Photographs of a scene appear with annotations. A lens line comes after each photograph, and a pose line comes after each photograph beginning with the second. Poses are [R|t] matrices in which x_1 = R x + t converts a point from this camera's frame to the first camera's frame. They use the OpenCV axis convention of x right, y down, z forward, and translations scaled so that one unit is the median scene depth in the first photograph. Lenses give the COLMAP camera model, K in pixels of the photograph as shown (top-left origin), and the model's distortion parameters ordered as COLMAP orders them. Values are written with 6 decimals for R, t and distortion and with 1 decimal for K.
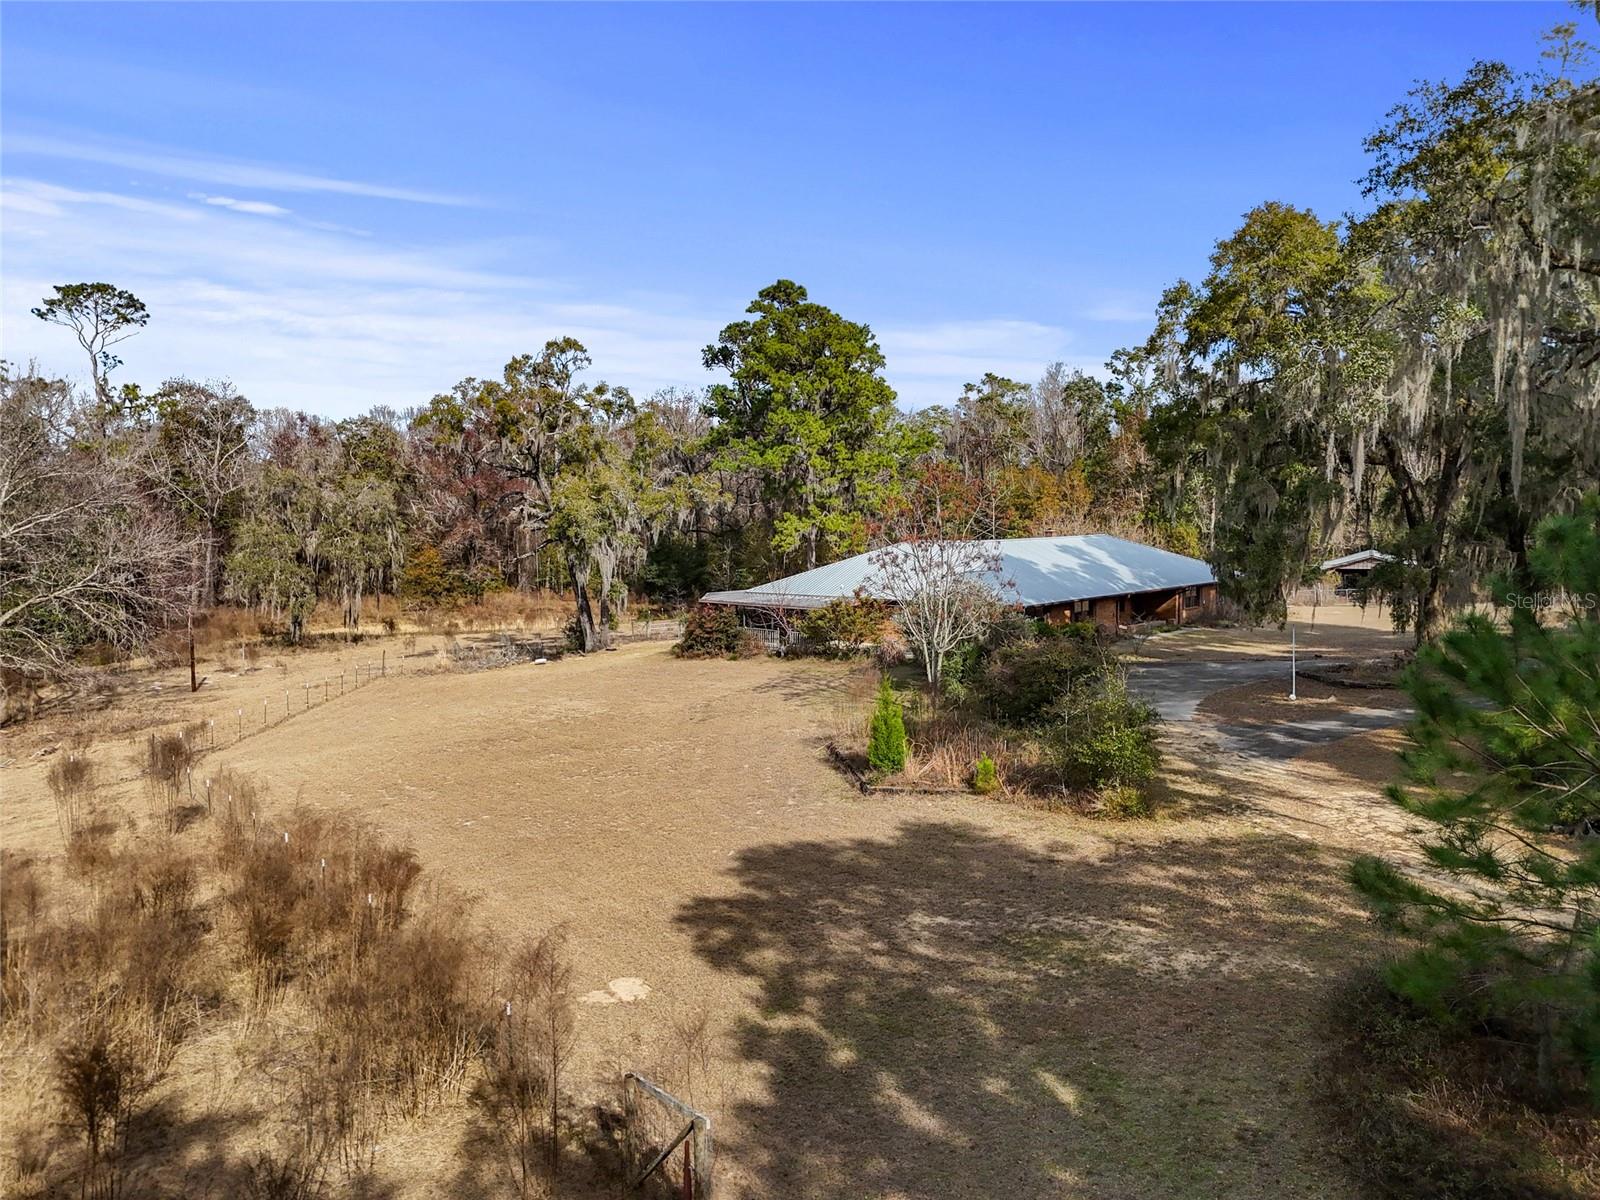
lens RADIAL K [[1110.7, 0, 796.7], [0, 1110.7, 613.4], [0, 0, 1]] dist [-0.004997, -0.001197]
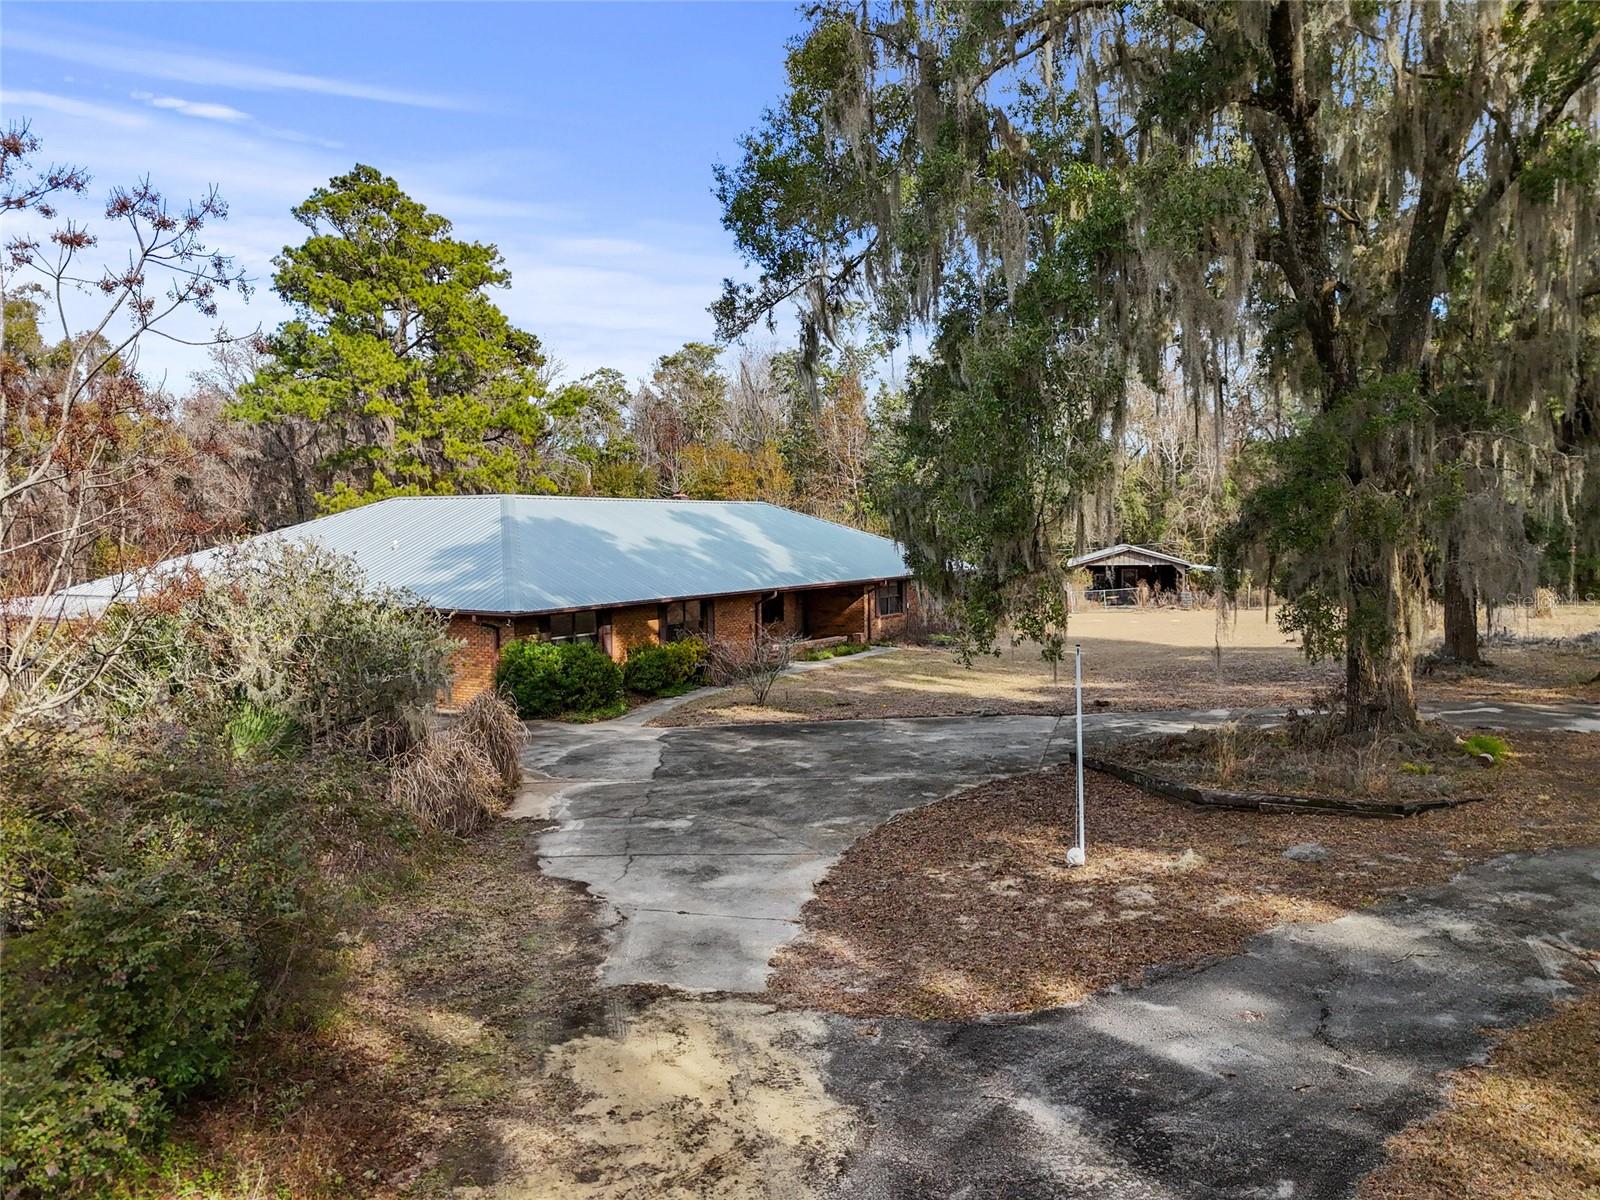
lens RADIAL K [[1110.7, 0, 800.3], [0, 1110.7, 595.5], [0, 0, 1]] dist [-0.004997, -0.001197]
pose [[0.975242, -0.003139, 0.221118, 0.178800], [0.010128, 0.999484, -0.030481, 0.002882], [-0.220909, 0.031966, 0.974771, 0.425080]]
